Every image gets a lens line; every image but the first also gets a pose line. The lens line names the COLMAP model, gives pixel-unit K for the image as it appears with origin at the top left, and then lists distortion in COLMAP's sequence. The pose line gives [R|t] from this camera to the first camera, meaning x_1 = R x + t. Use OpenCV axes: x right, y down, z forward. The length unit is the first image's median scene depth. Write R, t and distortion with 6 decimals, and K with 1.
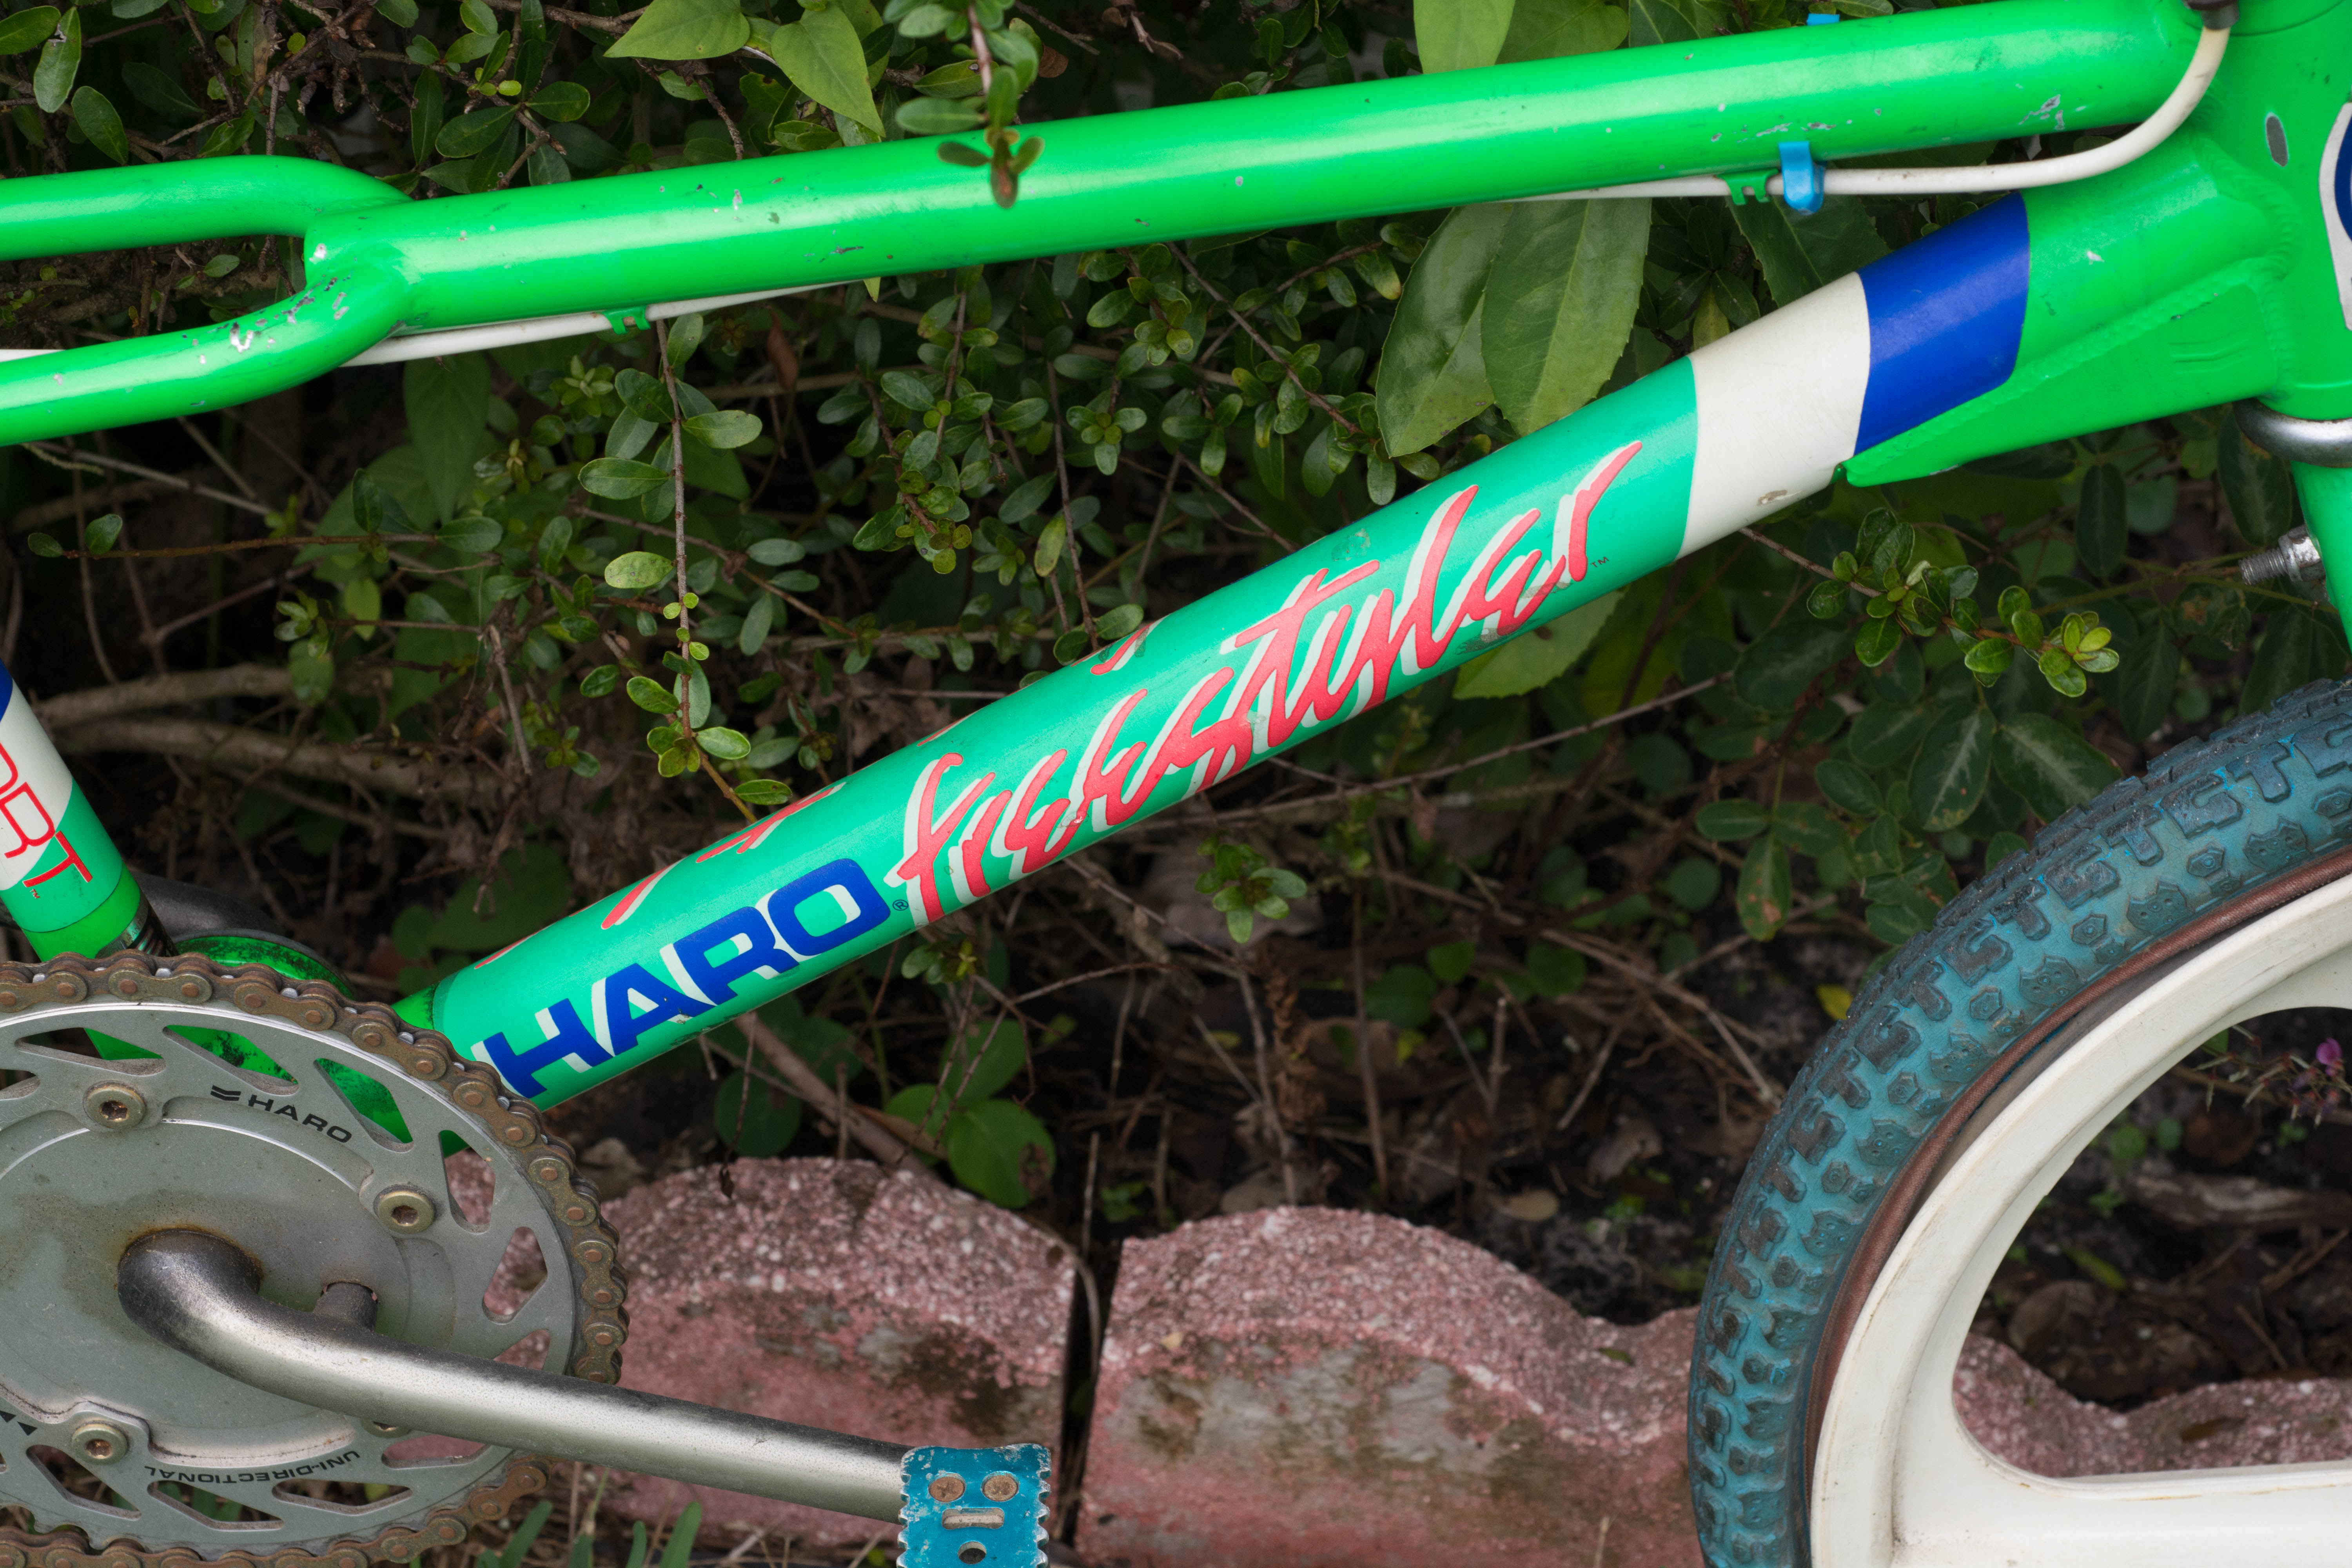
lens RADIAL K [[6445.3, 0, 1176.5], [0, 6445.3, 784.4], [0, 0, 1]] dist [0.036076, 0.000000]
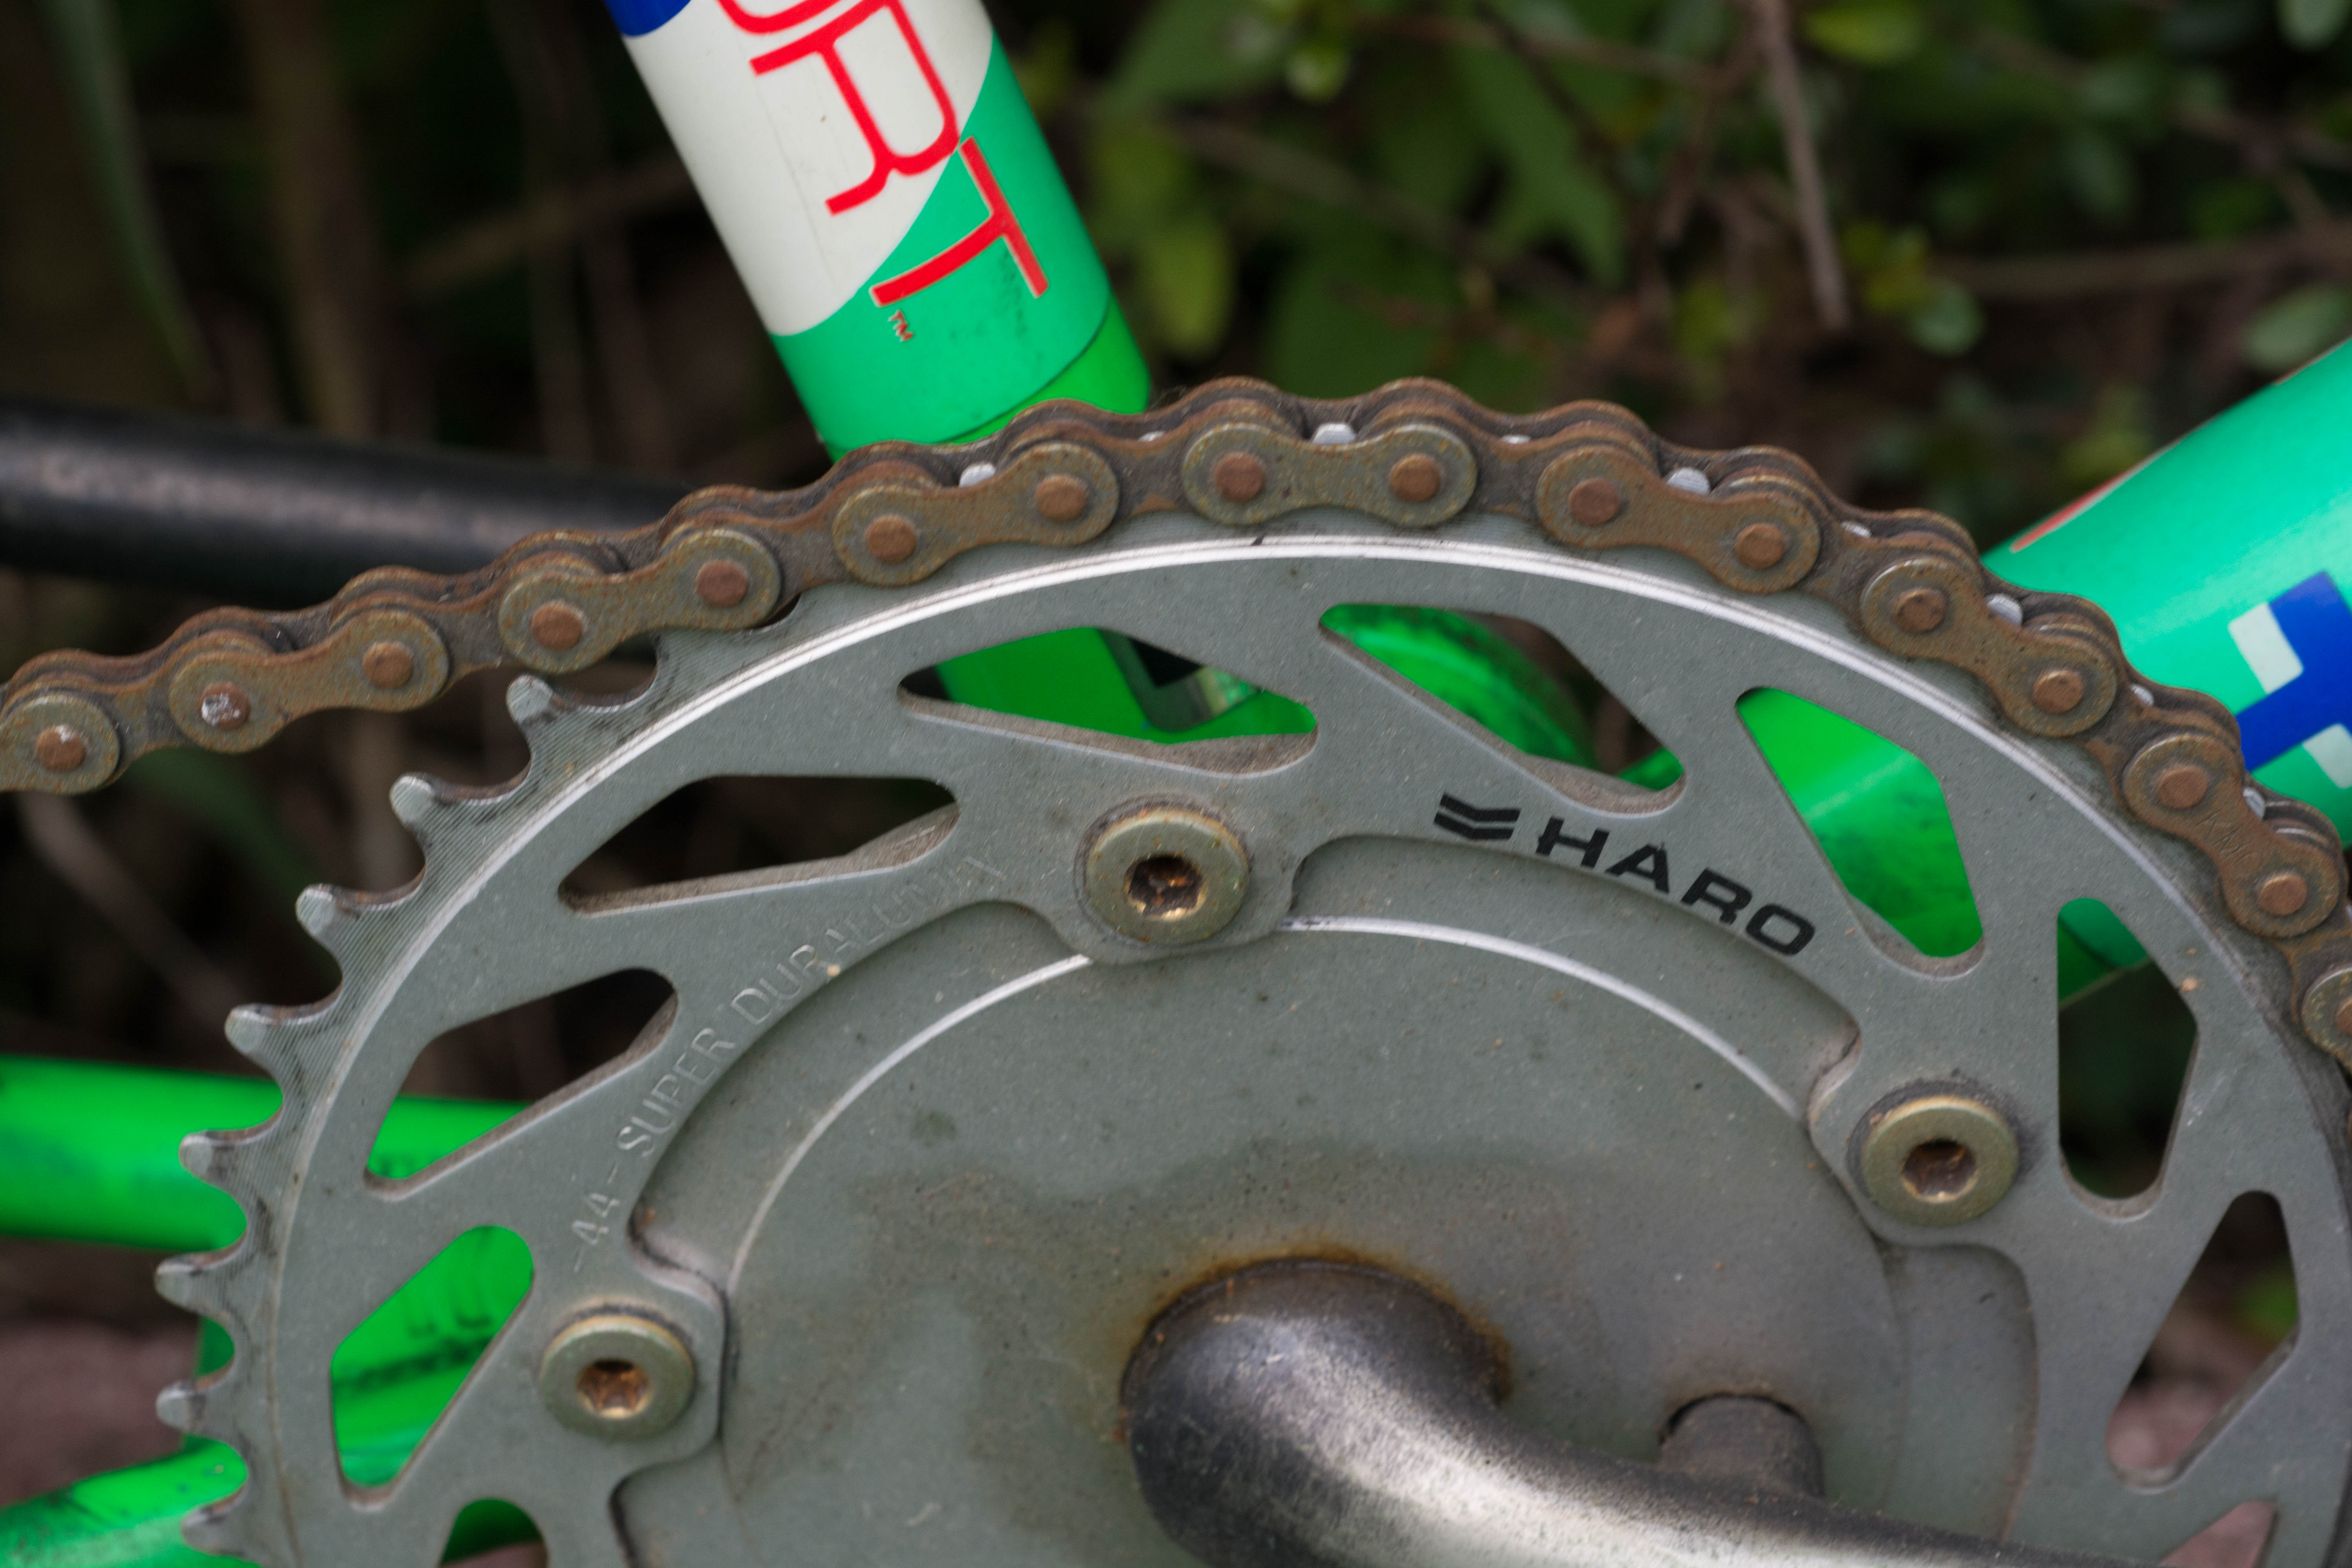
lens RADIAL K [[6445.3, 0, 1174.7], [0, 6445.3, 784.9], [0, 0, 1]] dist [0.036076, 0.000000]
pose [[0.998430, -0.051178, 0.022786, -0.171554], [0.053840, 0.988990, -0.137841, 0.094141], [-0.015481, 0.138851, 0.990192, 0.643403]]
